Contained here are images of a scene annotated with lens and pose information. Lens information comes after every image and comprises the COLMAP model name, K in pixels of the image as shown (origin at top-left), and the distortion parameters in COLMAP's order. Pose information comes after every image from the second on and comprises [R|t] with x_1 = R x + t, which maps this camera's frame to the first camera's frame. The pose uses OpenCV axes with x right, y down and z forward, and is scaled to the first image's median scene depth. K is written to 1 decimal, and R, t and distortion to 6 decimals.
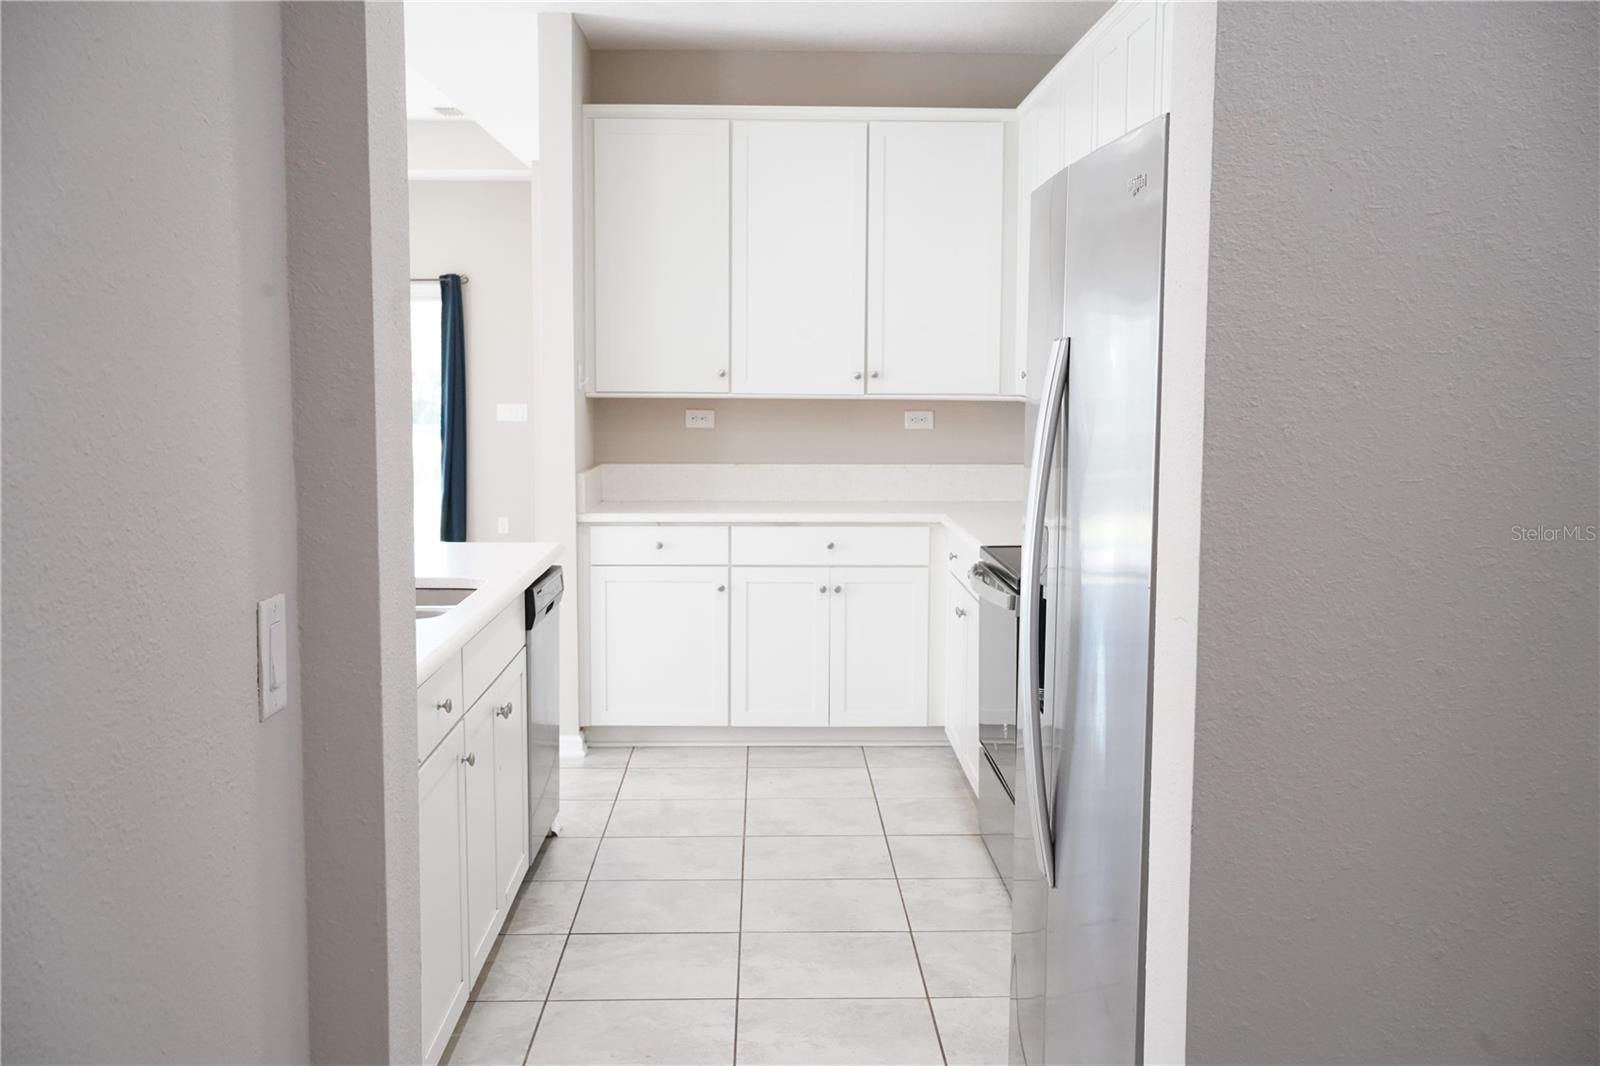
lens RADIAL K [[1609.3, 0, 800.9], [0, 1609.3, 534.1], [0, 0, 1]] dist [0.010856, 0.000000]
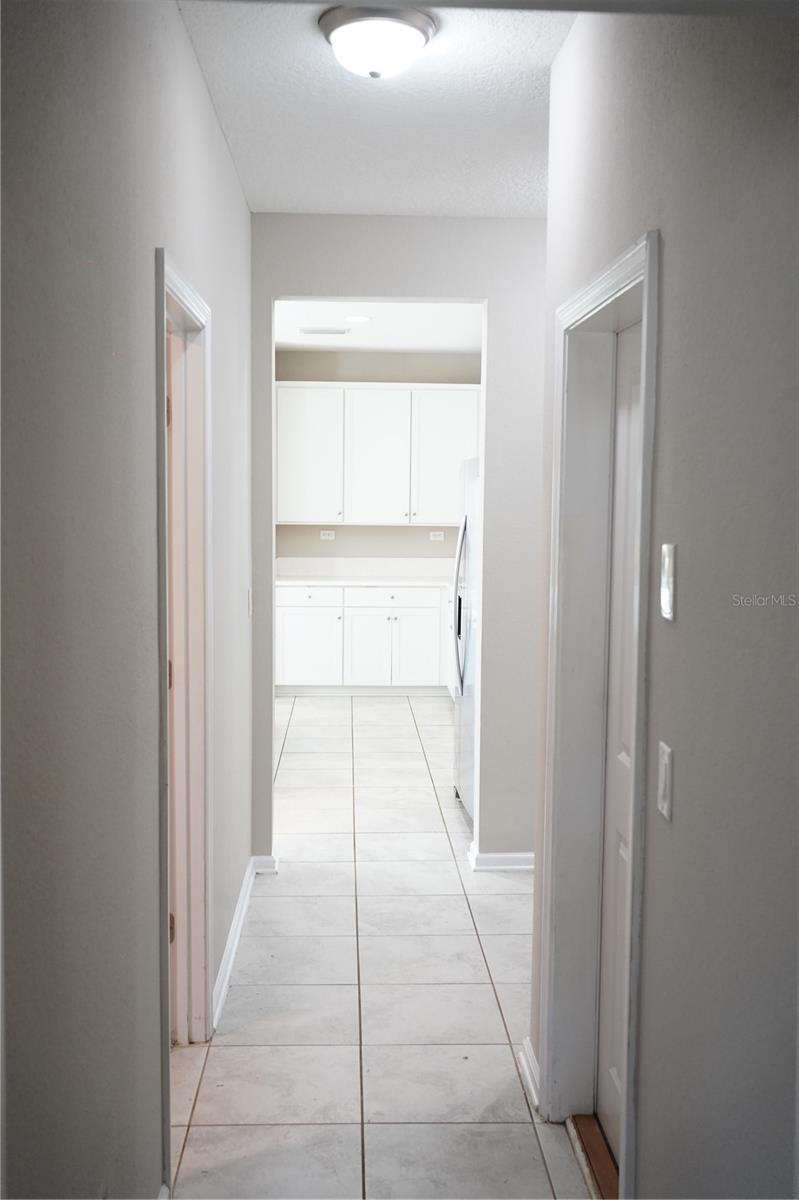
lens RADIAL K [[1207.0, 0, 399.5], [0, 1207.0, 598.8], [0, 0, 1]] dist [0.010856, 0.000000]
pose [[0.999851, 0.002315, 0.017093, 0.001161], [-0.002133, 0.999941, -0.010676, 0.025022], [-0.017117, 0.010638, 0.999797, -0.528520]]
